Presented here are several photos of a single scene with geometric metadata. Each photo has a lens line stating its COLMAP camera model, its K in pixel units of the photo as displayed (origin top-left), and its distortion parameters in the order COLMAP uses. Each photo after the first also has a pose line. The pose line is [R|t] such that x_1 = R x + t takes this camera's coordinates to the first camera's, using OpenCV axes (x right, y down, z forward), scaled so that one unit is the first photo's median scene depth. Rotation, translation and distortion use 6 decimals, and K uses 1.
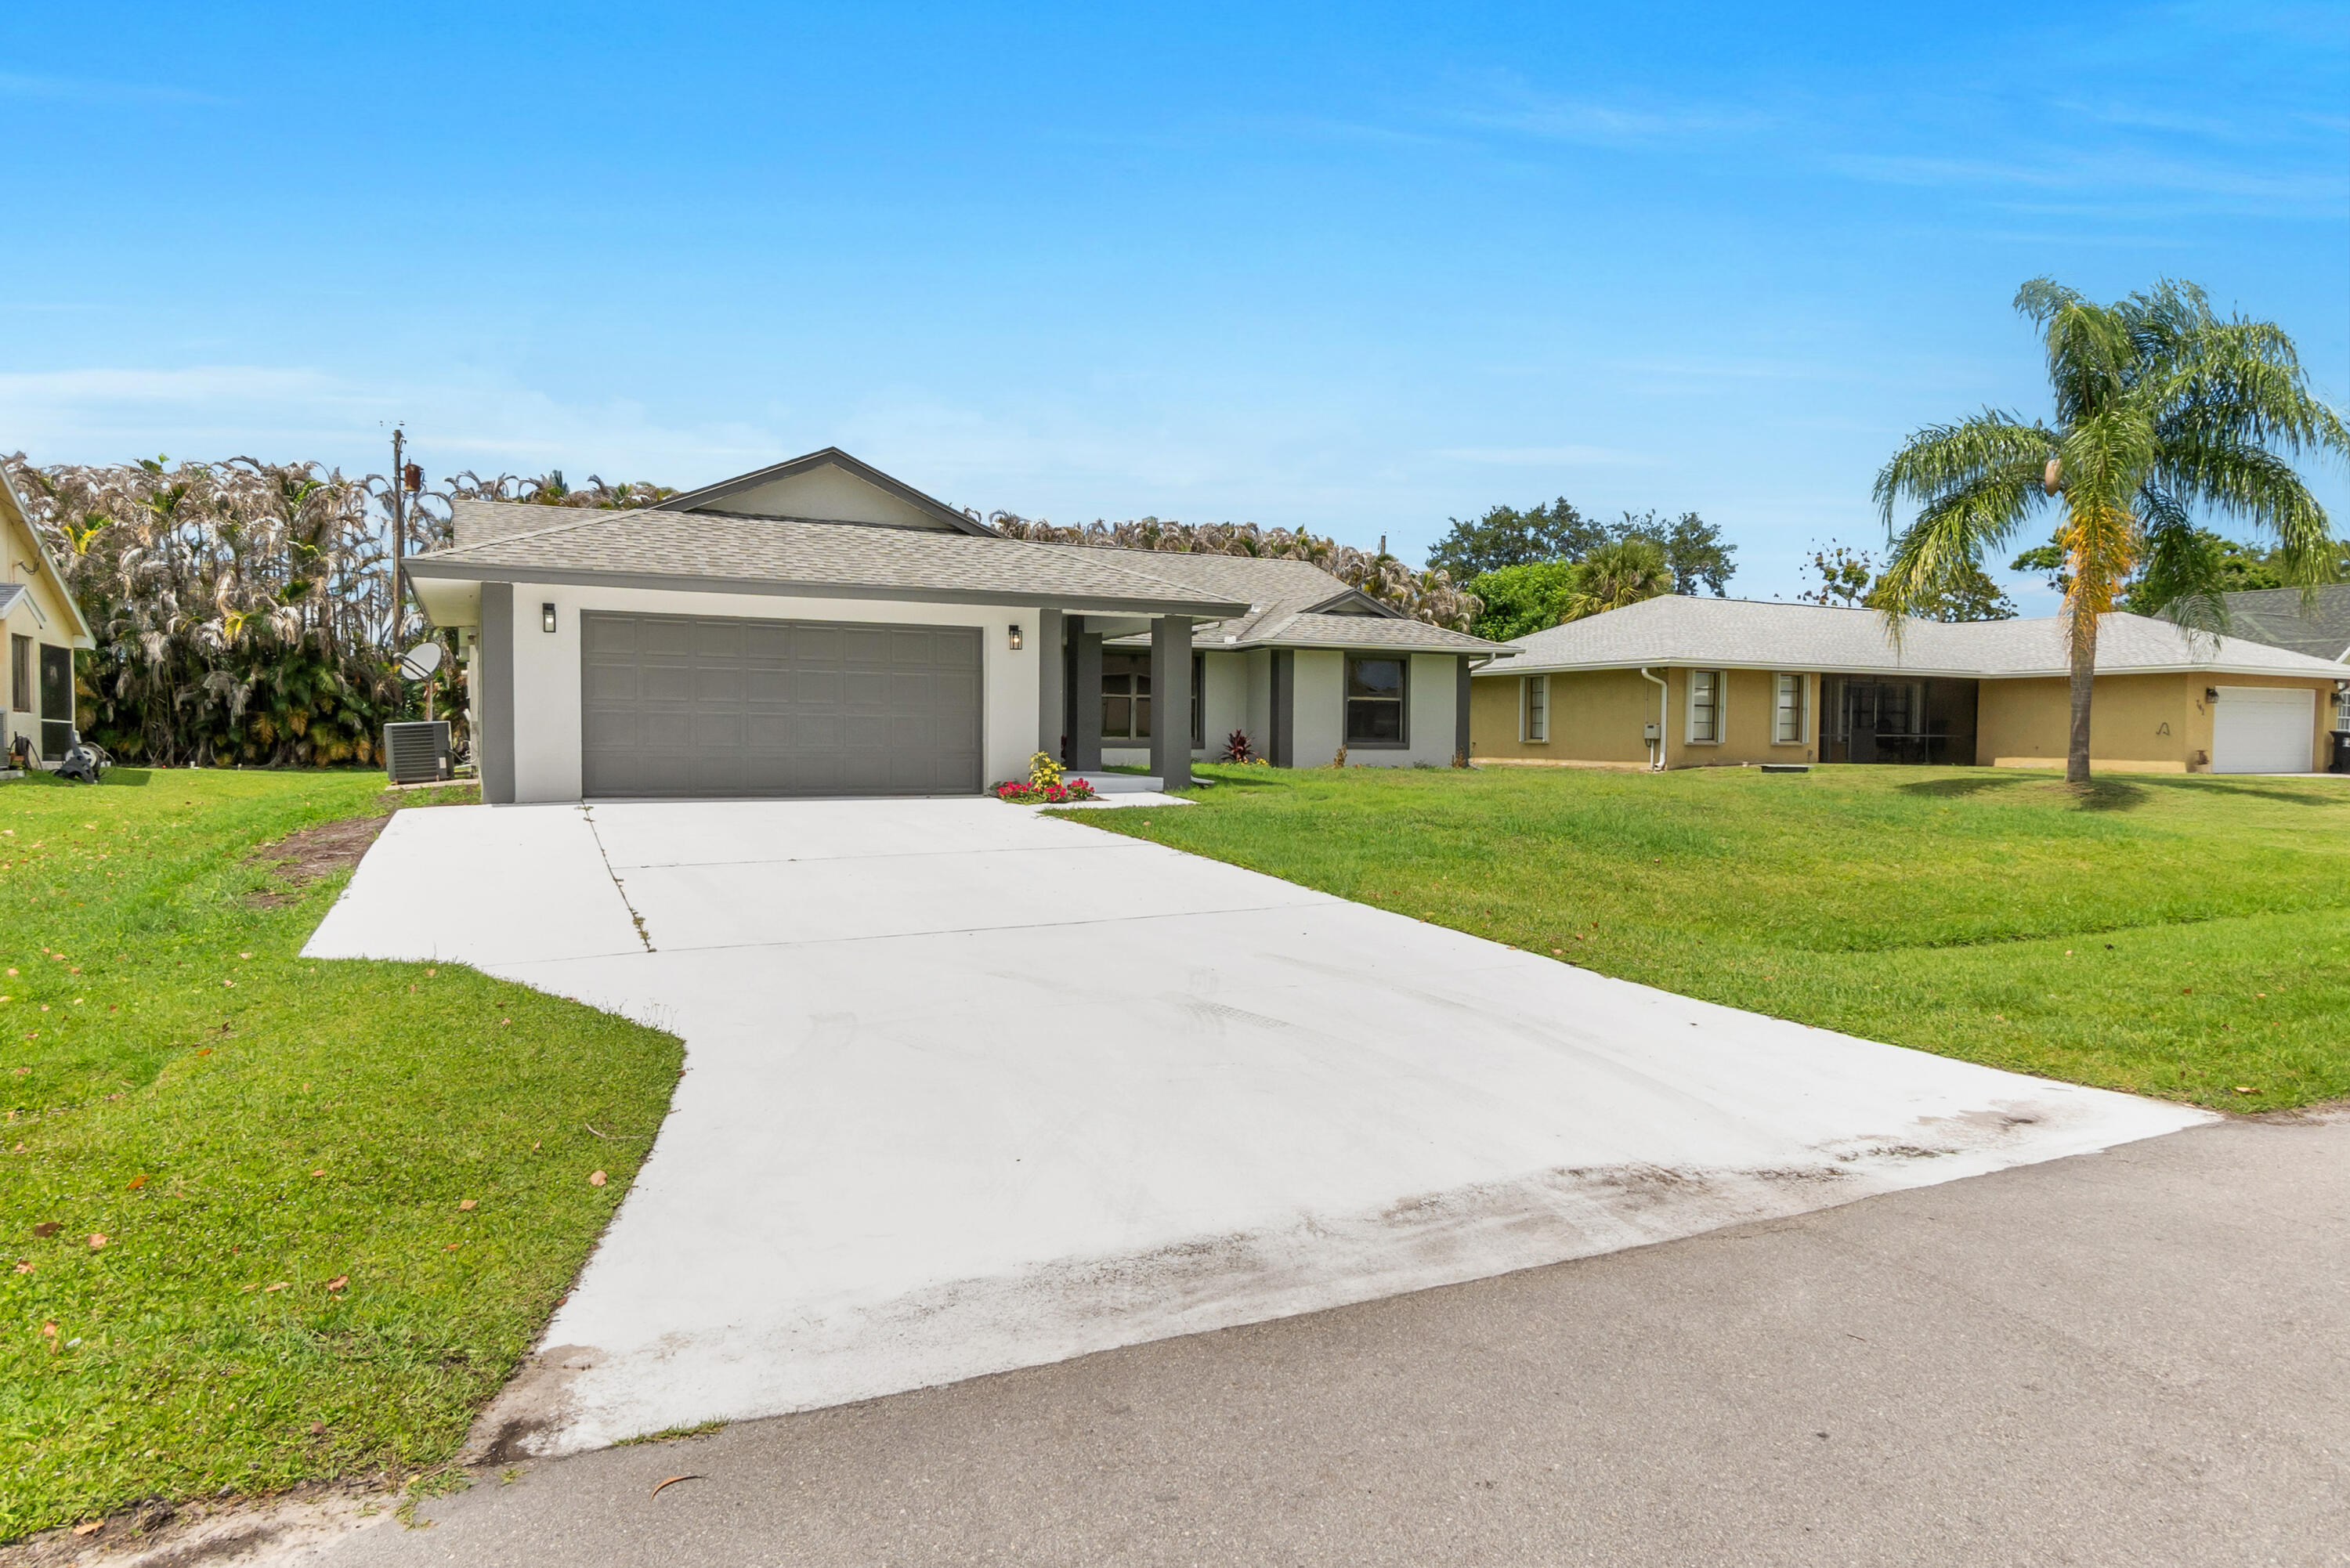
lens RADIAL K [[1437.5, 0, 1174.3], [0, 1437.5, 790.9], [0, 0, 1]] dist [-0.002954, -0.002660]
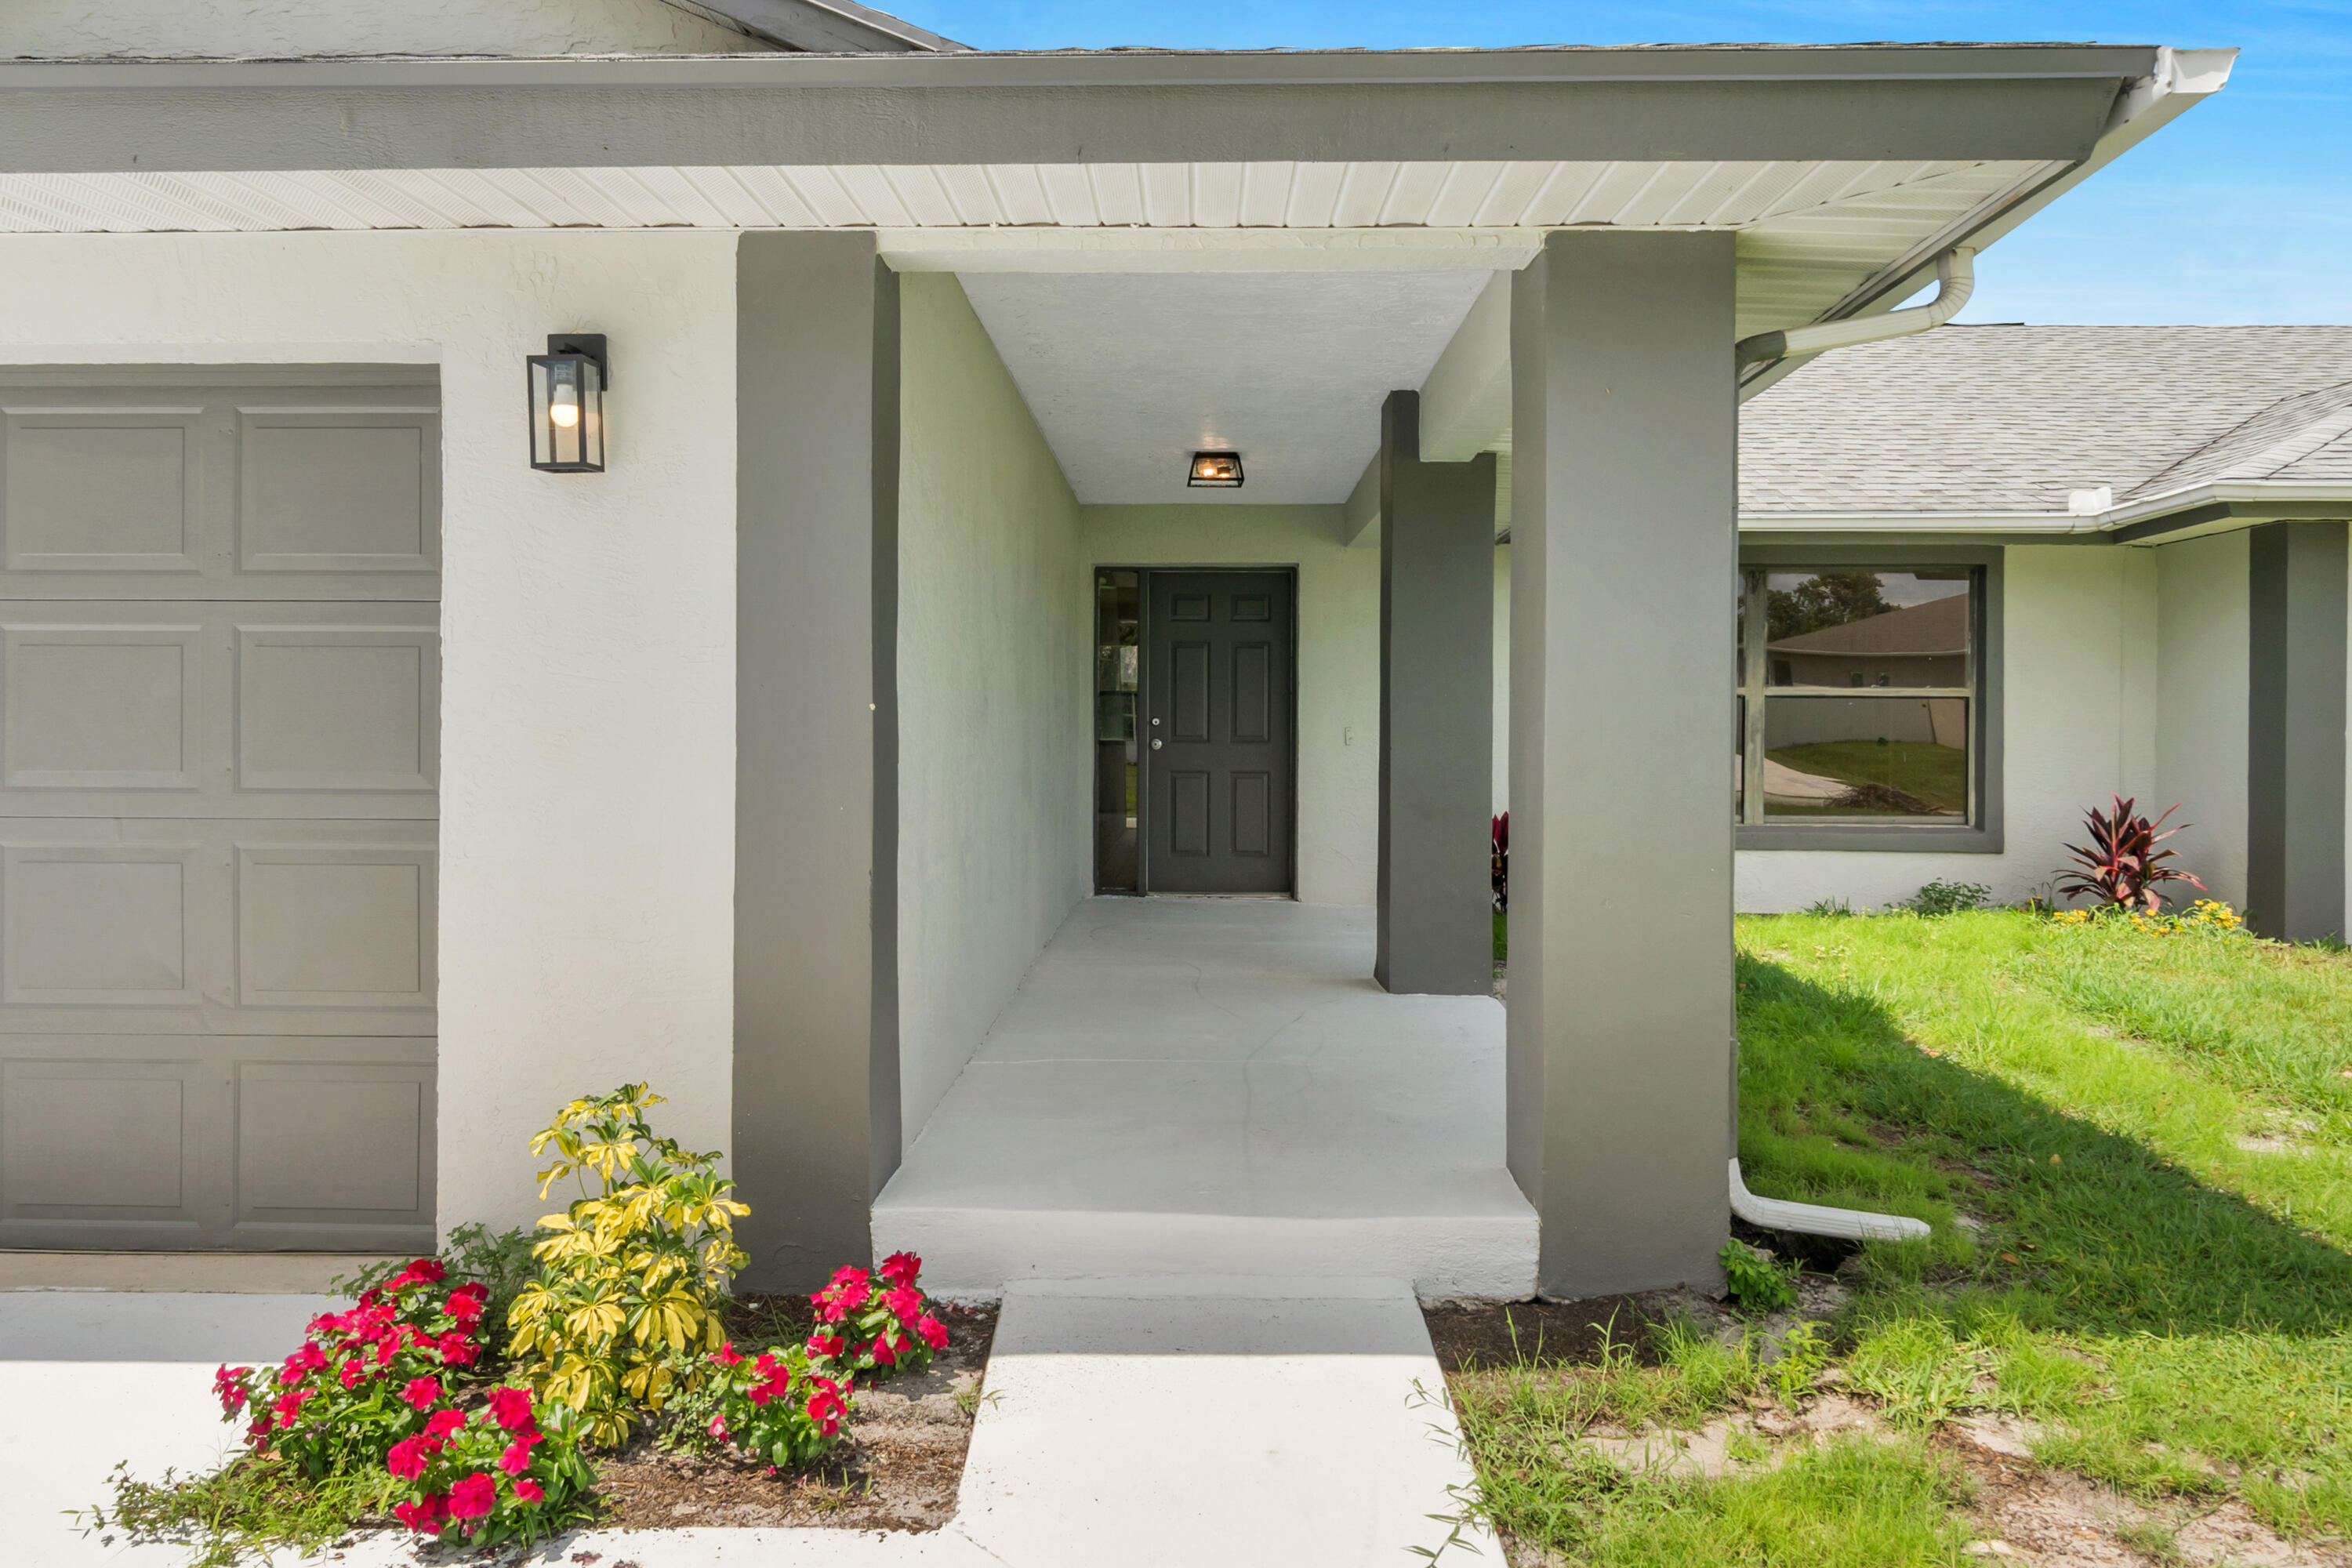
lens RADIAL K [[1651.3, 0, 1179.8], [0, 1651.3, 739.4], [0, 0, 1]] dist [-0.017421, 0.009818]
pose [[0.884914, 0.003451, -0.465742, 0.025505], [-0.015332, 0.999646, -0.021724, -0.037767], [0.465502, 0.026365, 0.884654, 0.512236]]
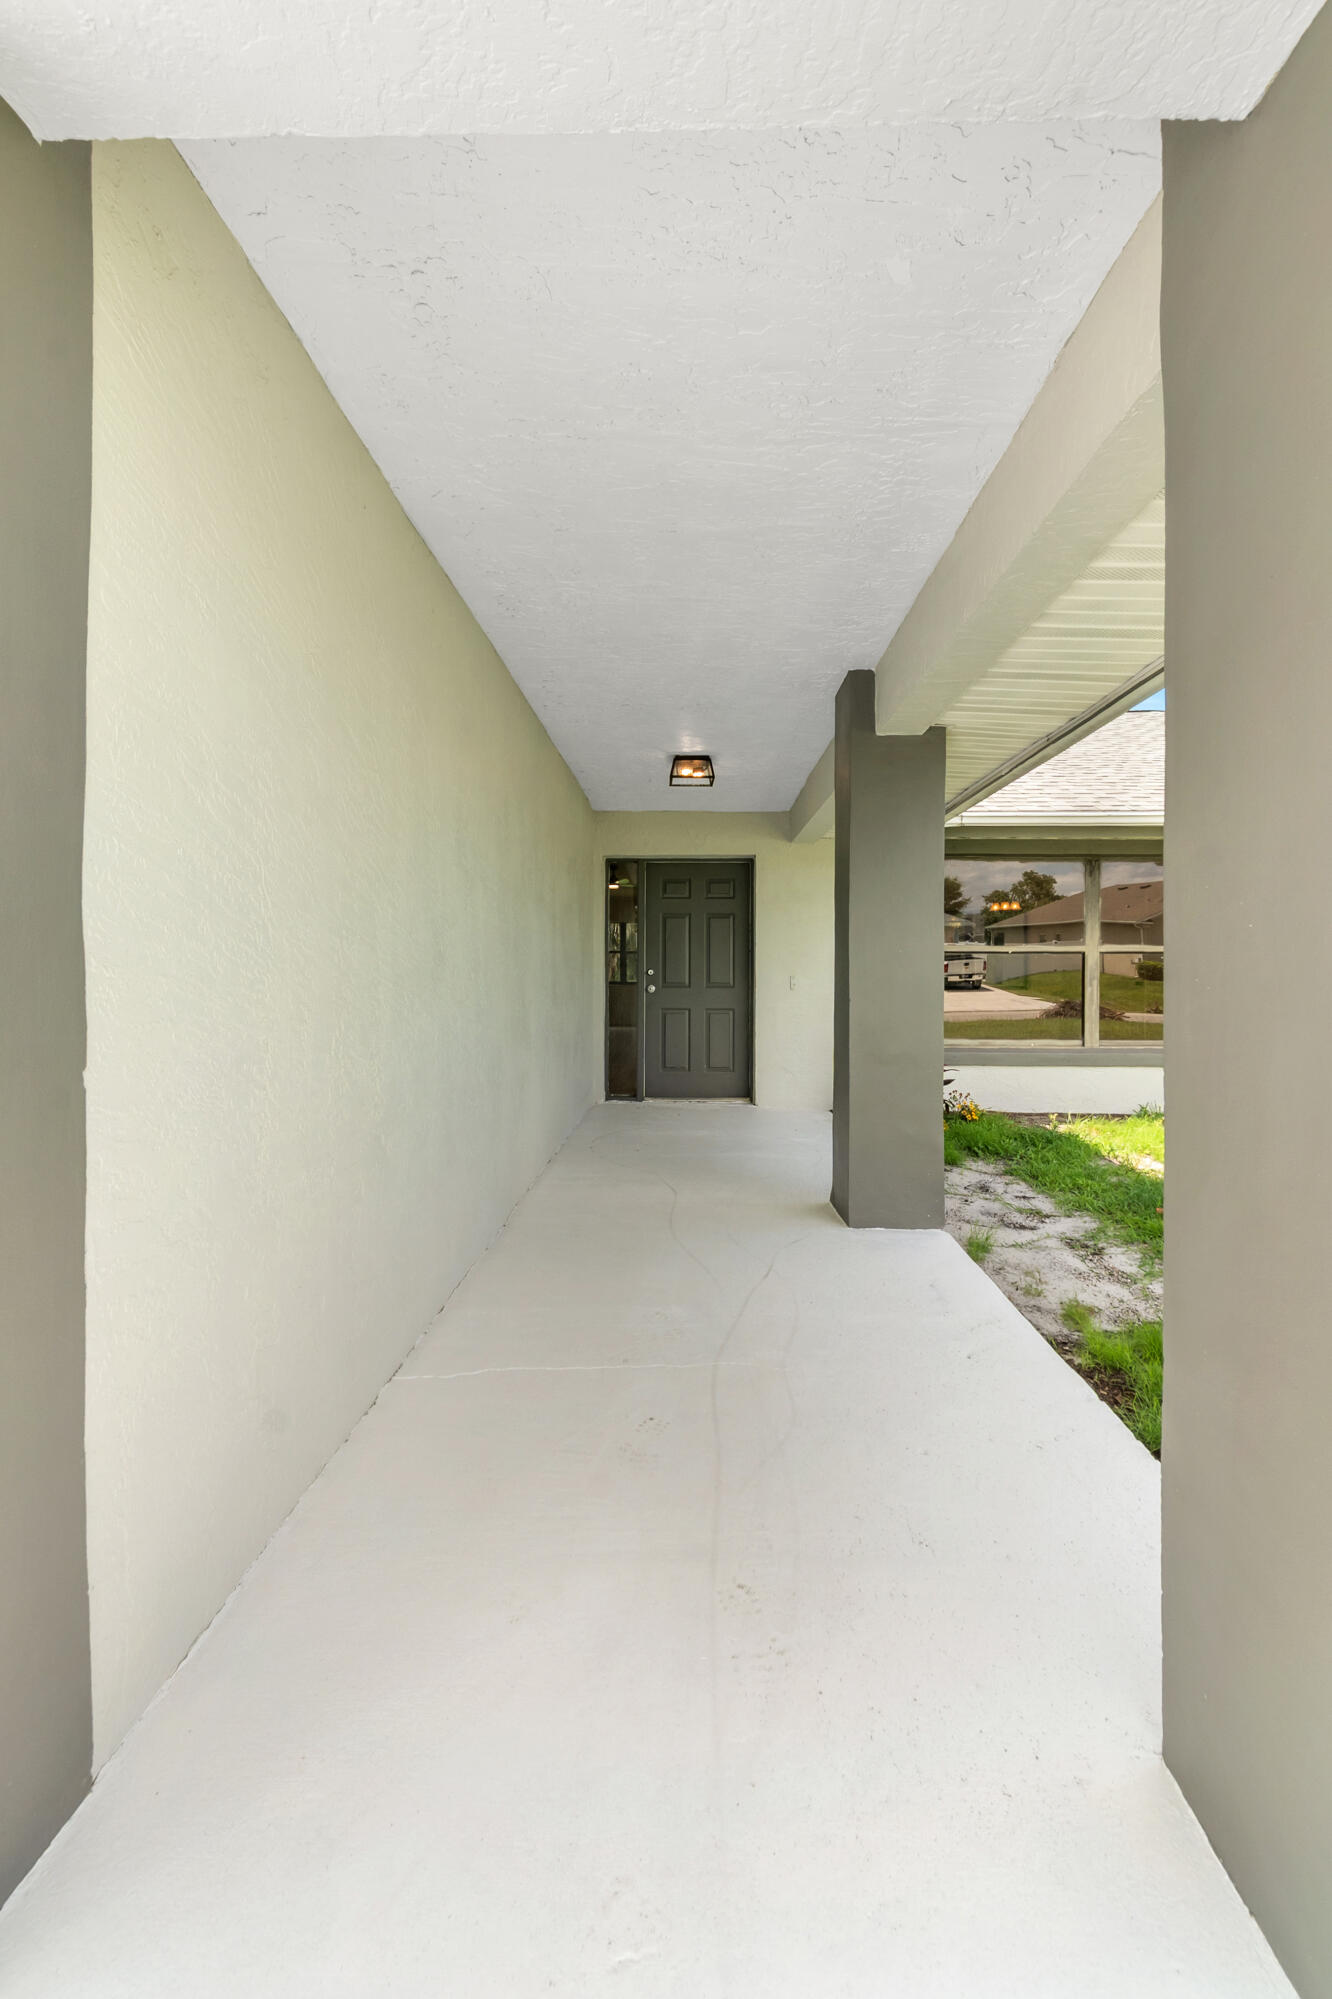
lens RADIAL K [[878.2, 0, 679.7], [0, 878.2, 998.2], [0, 0, 1]] dist [-0.001969, 0.000828]
pose [[0.883328, 0.012375, -0.468592, -0.076570], [-0.013077, 0.999913, 0.001755, -0.048488], [0.468573, 0.004578, 0.883413, 0.727793]]
